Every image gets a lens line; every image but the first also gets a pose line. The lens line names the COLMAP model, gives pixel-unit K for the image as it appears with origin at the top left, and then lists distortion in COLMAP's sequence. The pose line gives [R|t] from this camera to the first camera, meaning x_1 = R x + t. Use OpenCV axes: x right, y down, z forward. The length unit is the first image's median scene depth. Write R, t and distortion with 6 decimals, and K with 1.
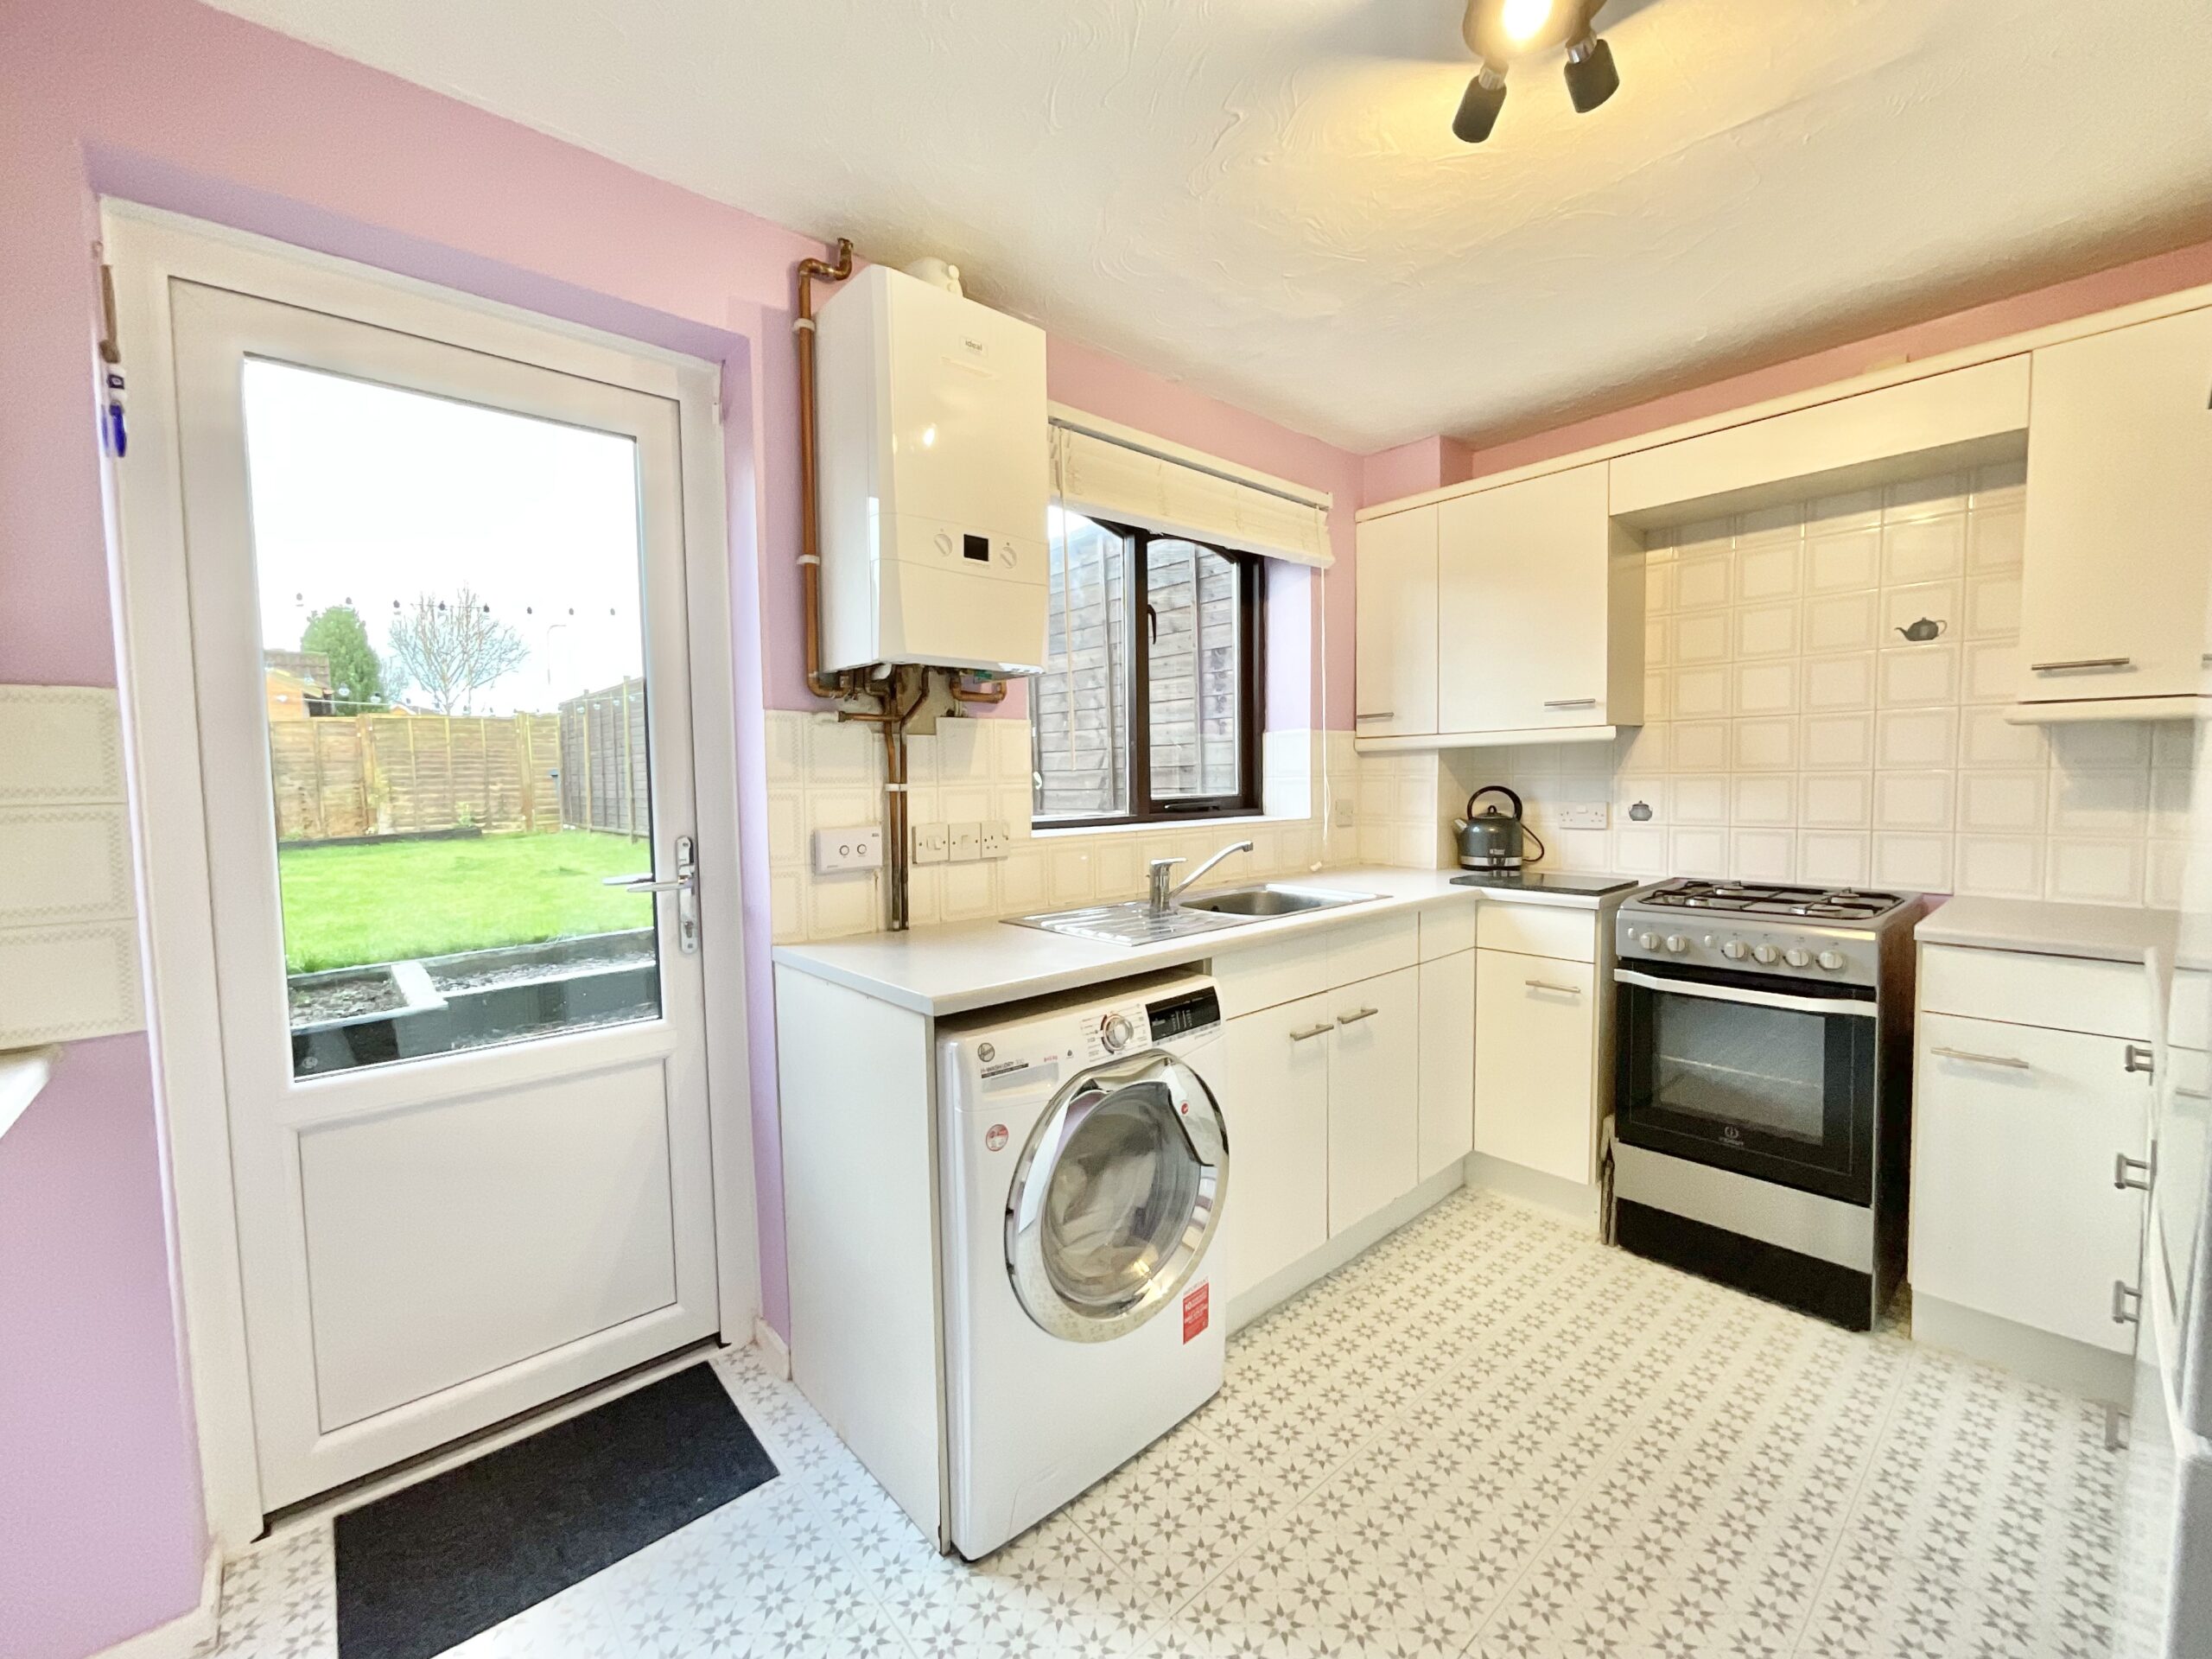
lens RADIAL K [[900.4, 0, 1106.0], [0, 900.4, 829.5], [0, 0, 1]] dist [0.001213, 0.000093]
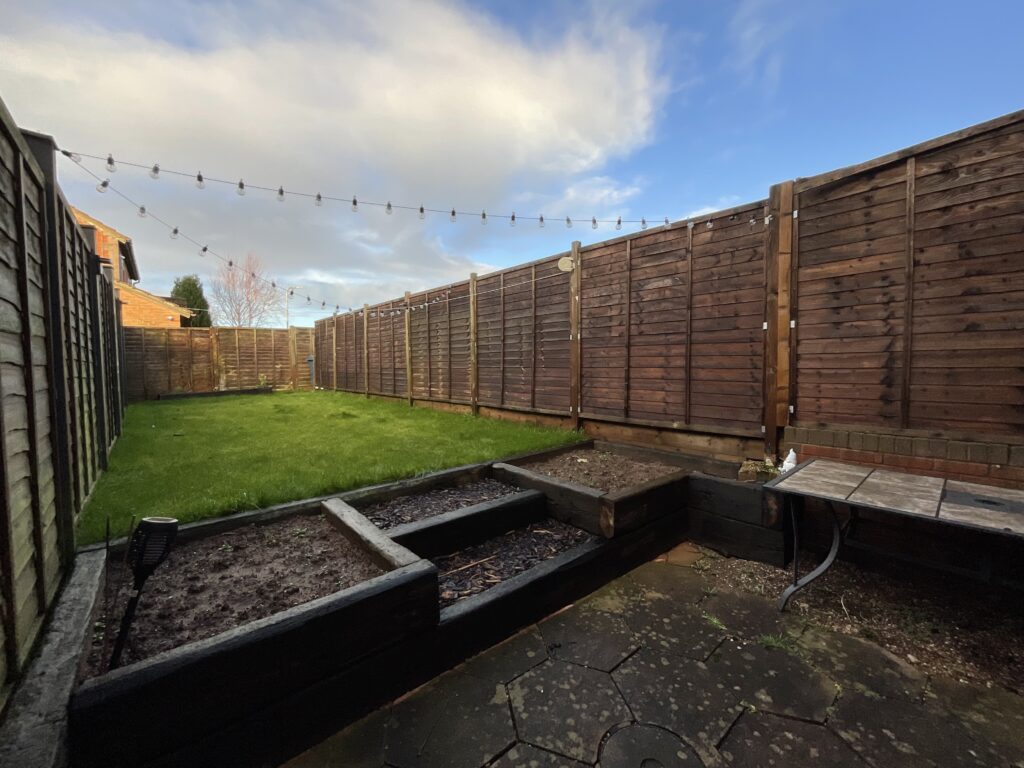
lens RADIAL K [[407.1, 0, 492.1], [0, 407.1, 384.8], [0, 0, 1]] dist [-0.000471, -0.000044]
pose [[0.999411, 0.013758, -0.031429, -0.215231], [-0.014219, 0.999794, -0.014487, -0.002624], [0.031223, 0.014925, 0.999401, 0.174385]]
